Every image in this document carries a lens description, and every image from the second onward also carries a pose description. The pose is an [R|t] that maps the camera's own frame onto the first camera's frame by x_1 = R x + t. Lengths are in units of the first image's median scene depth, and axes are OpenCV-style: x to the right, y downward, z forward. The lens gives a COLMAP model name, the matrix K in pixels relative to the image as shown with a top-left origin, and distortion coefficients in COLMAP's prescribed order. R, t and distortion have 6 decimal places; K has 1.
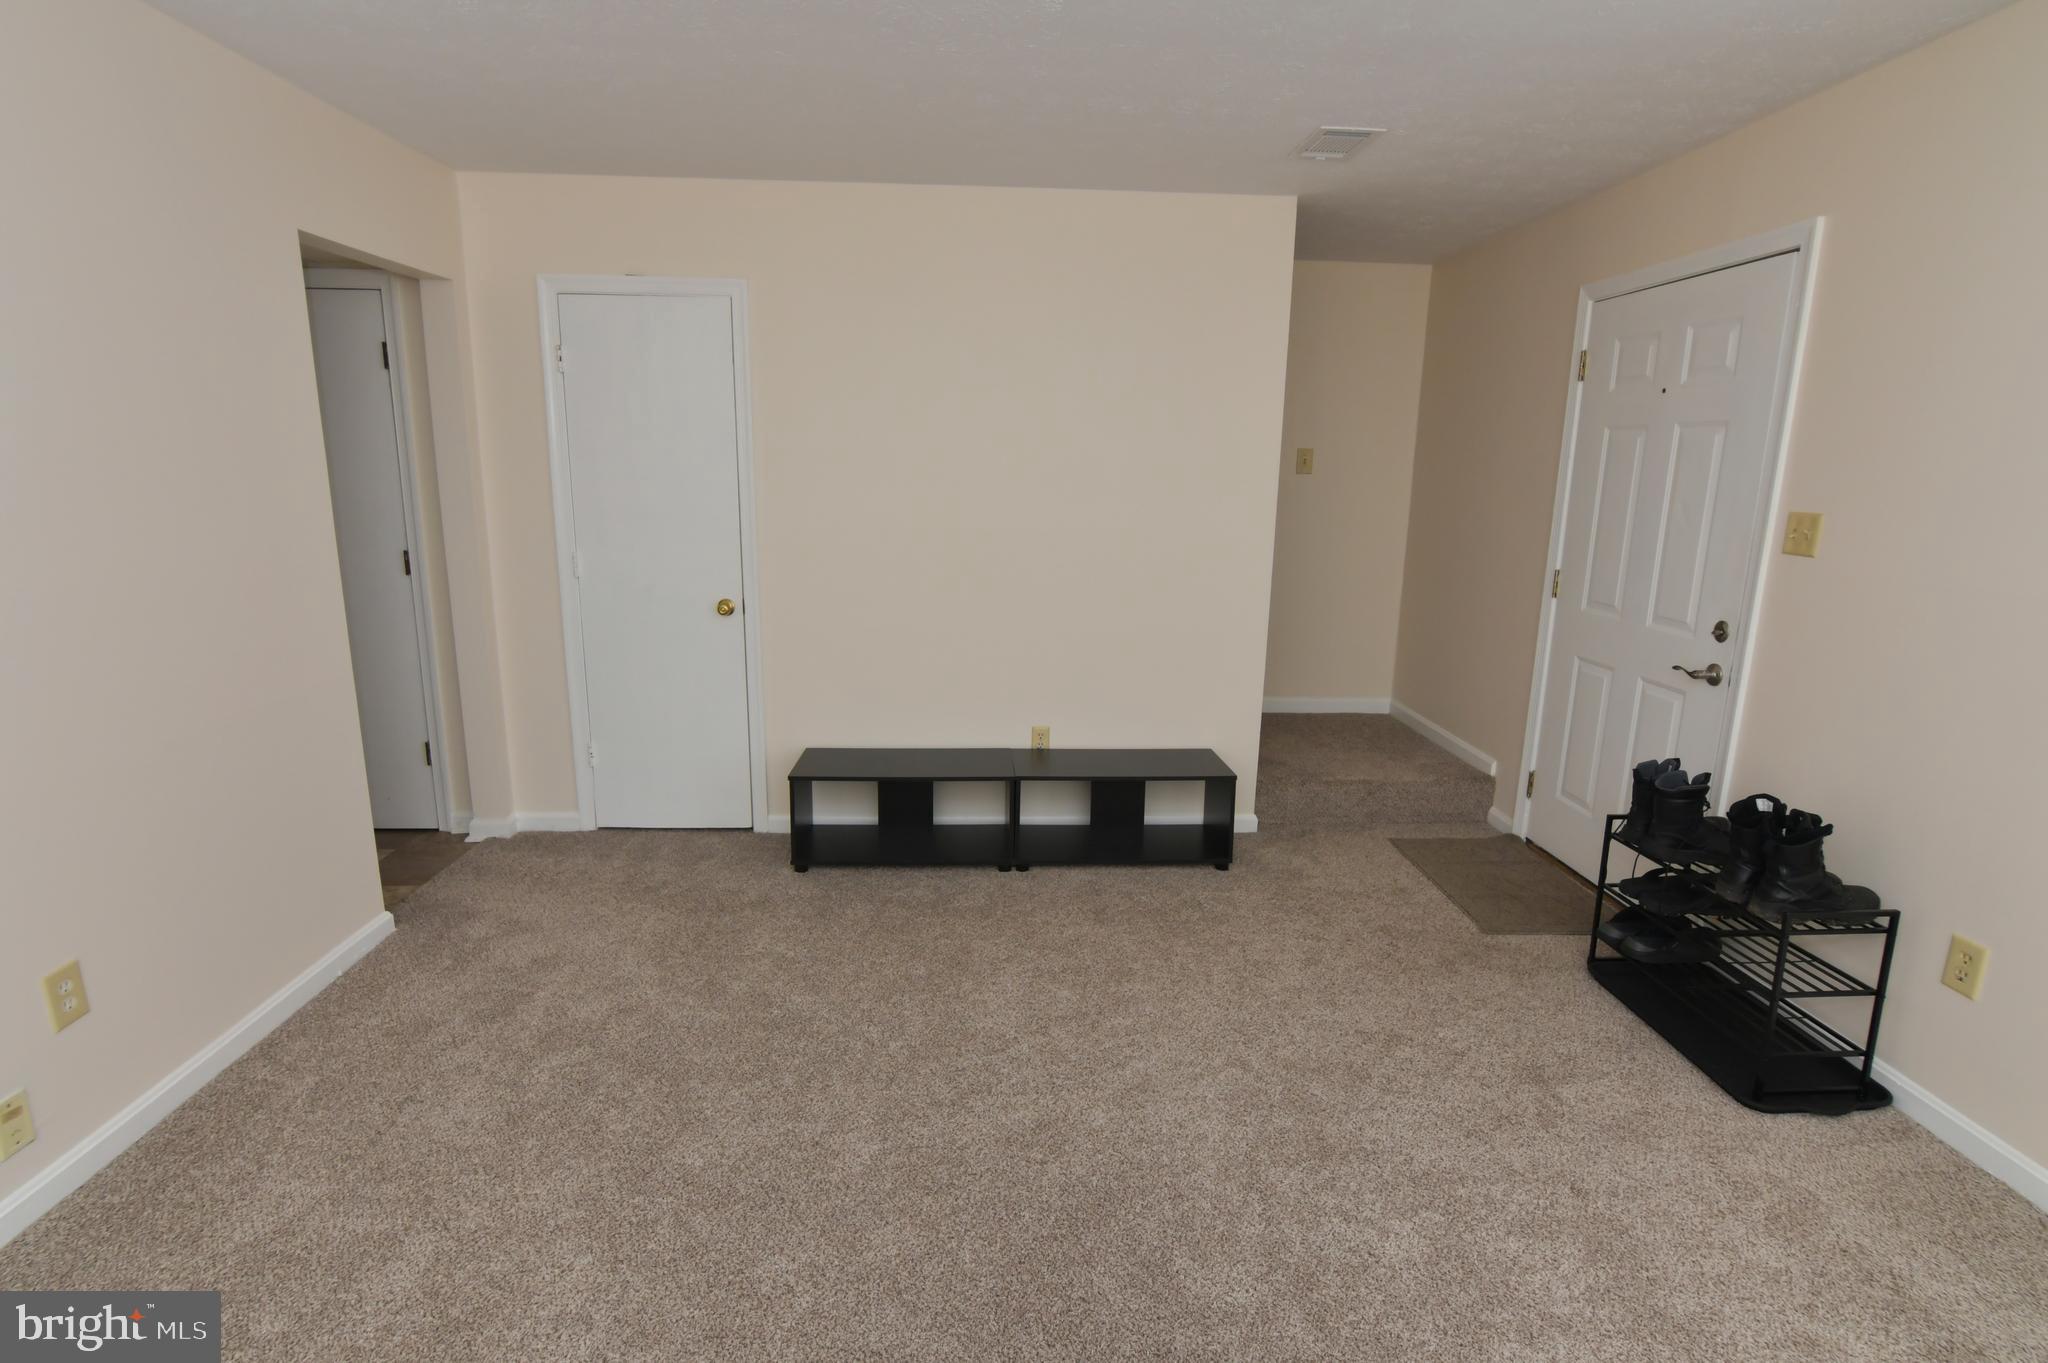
lens RADIAL K [[1006.9, 0, 1024.0], [0, 1006.9, 681.5], [0, 0, 1]] dist [0.000936, -0.000032]
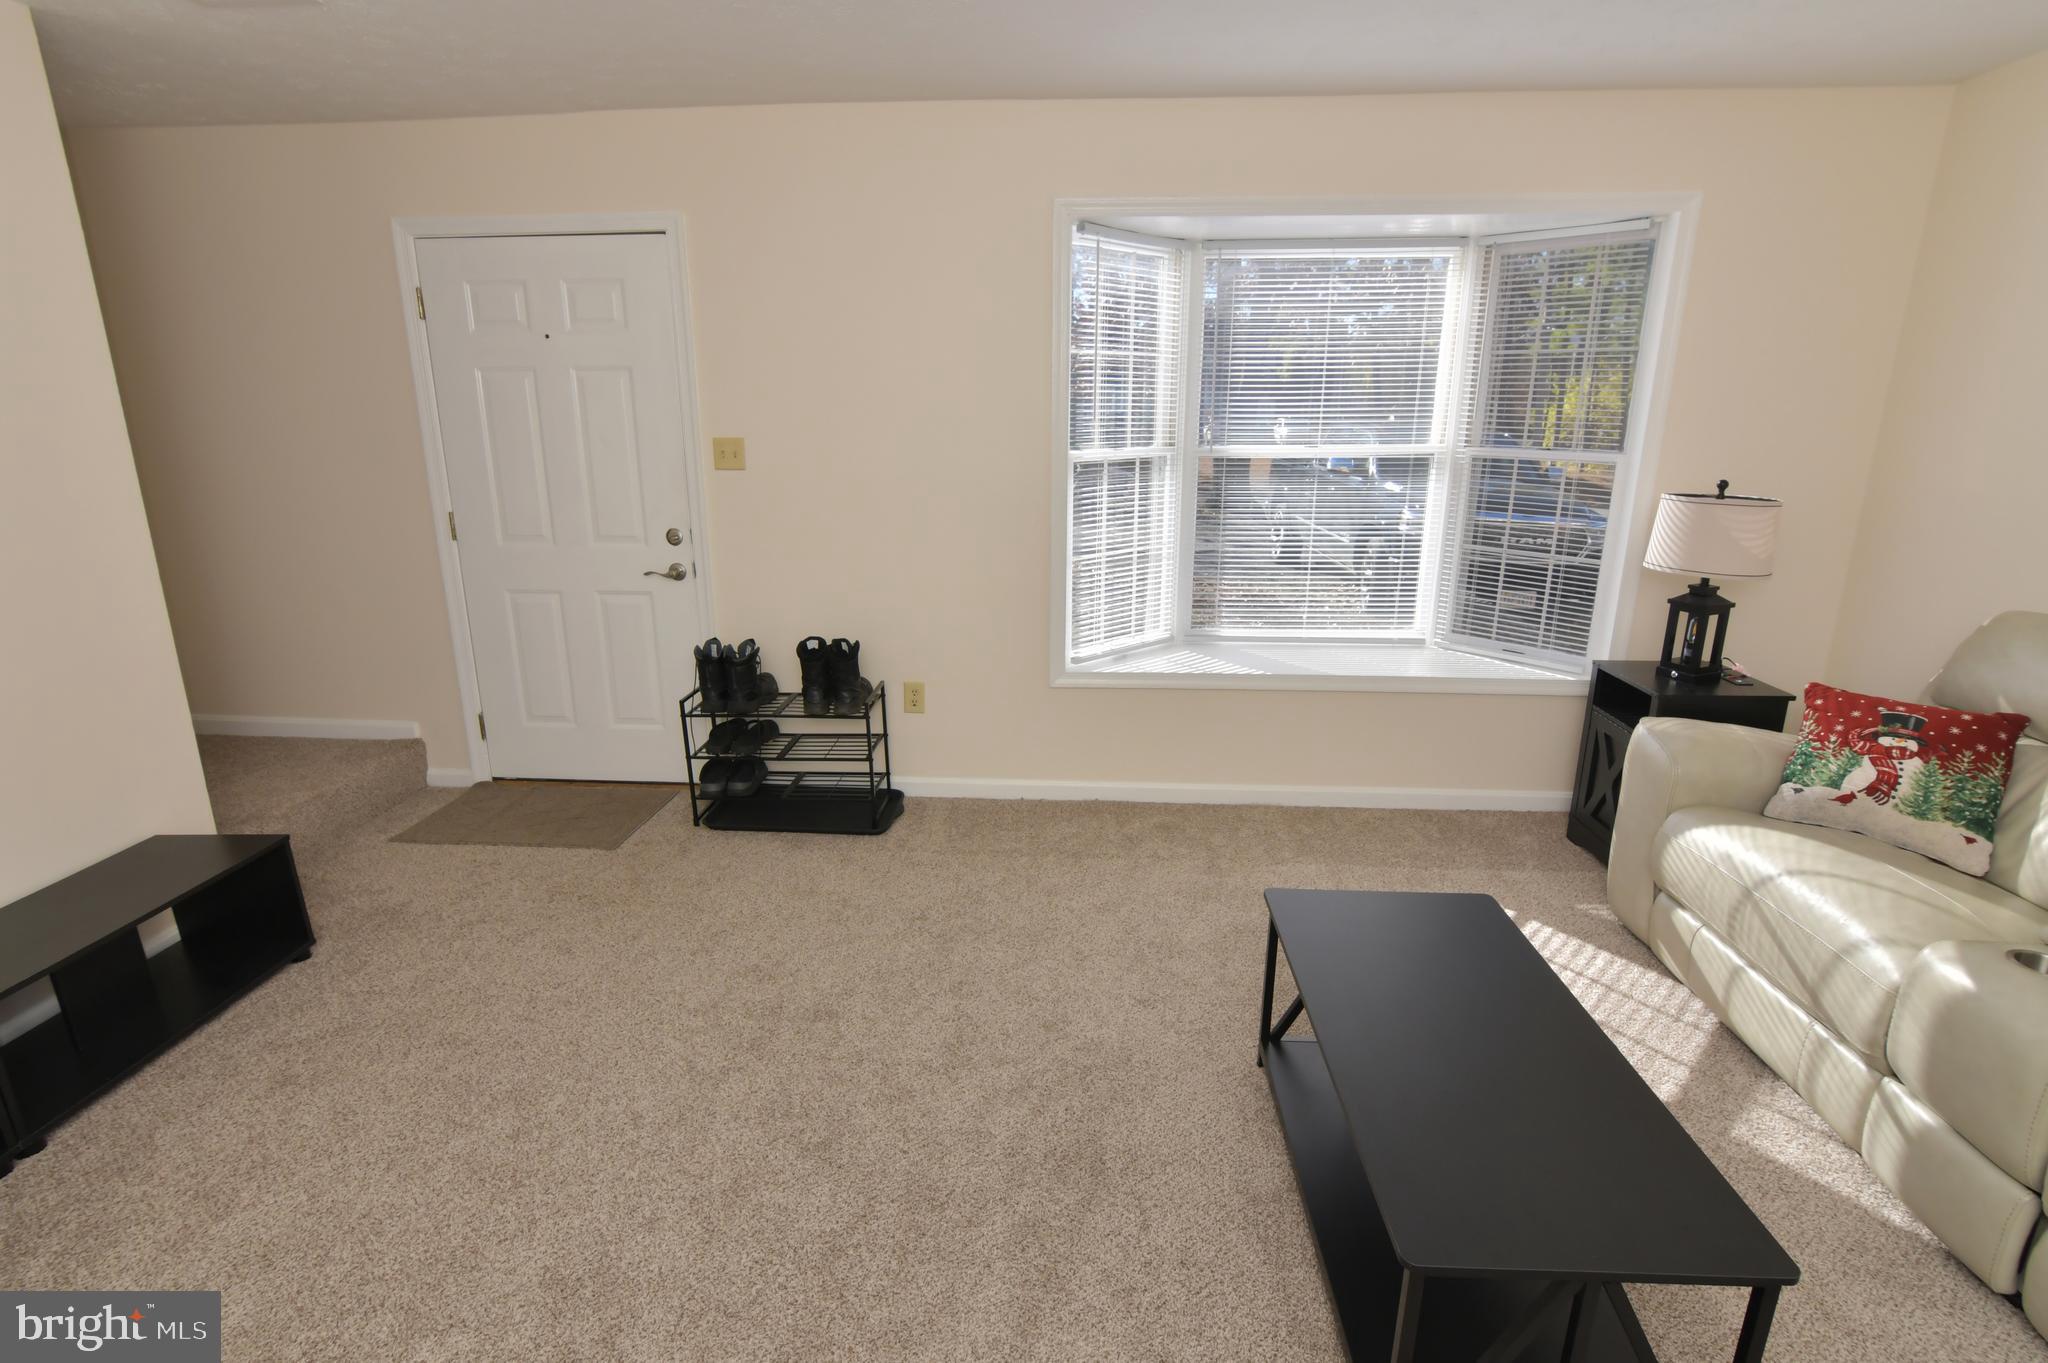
lens RADIAL K [[985.1, 0, 1013.7], [0, 985.1, 665.7], [0, 0, 1]] dist [-0.025658, -0.000094]
pose [[0.112708, -0.267582, 0.956920, -0.436230], [0.215491, 0.946718, 0.239348, -0.092061], [-0.969980, 0.179232, 0.164365, 0.386016]]
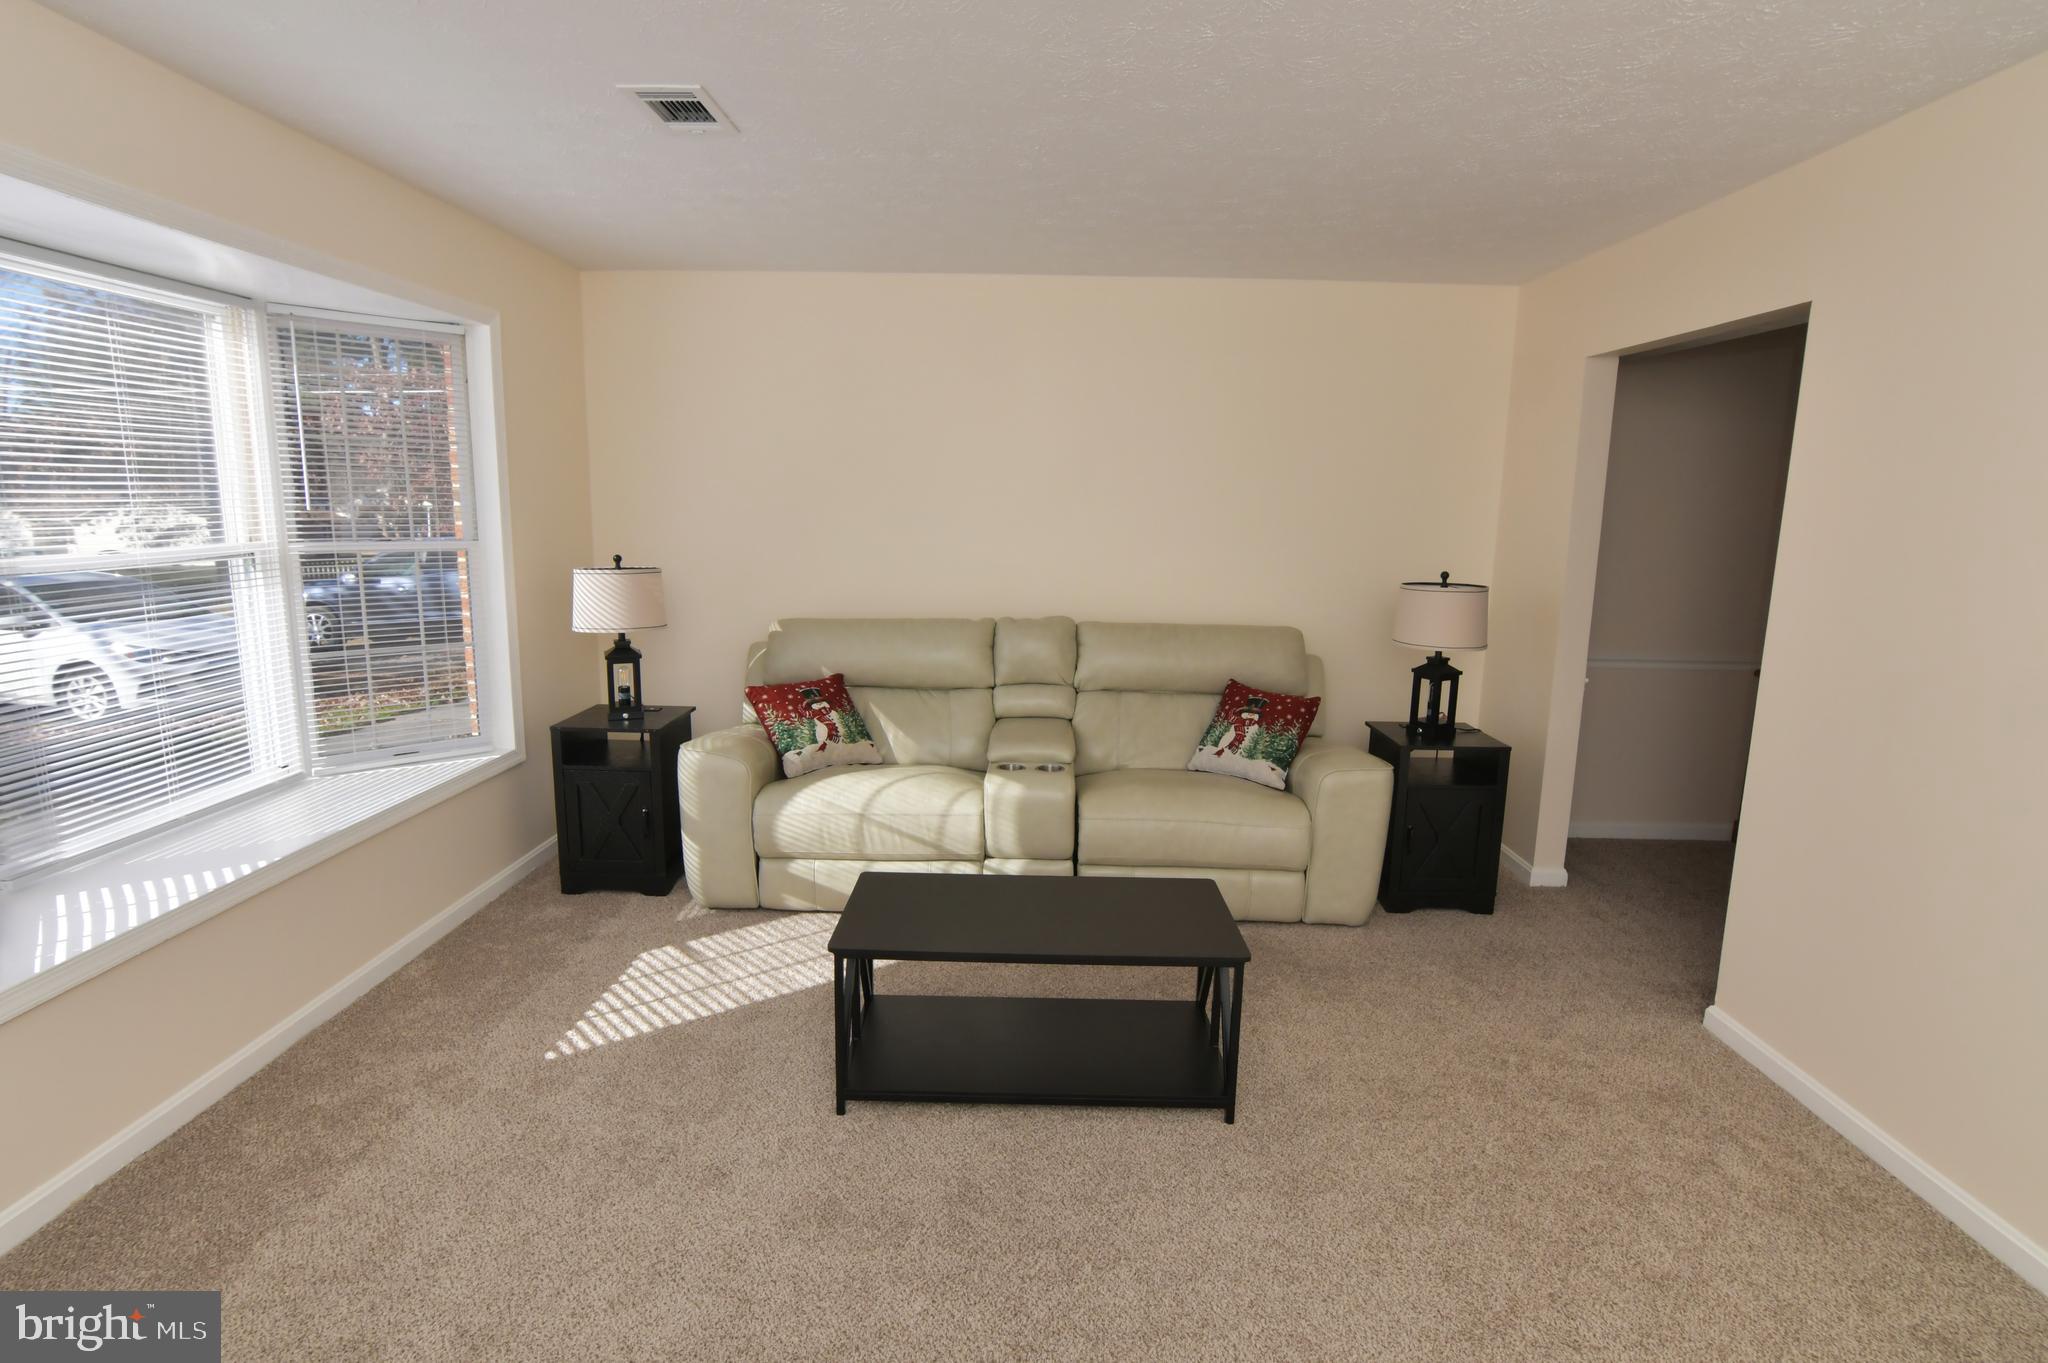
lens RADIAL K [[985.1, 0, 1013.7], [0, 985.1, 665.7], [0, 0, 1]] dist [-0.025658, -0.000094]
pose [[-0.997409, -0.037616, 0.061317, 0.014447], [-0.012262, 0.928818, 0.370333, -0.203869], [-0.070883, 0.368622, -0.926873, 0.928035]]
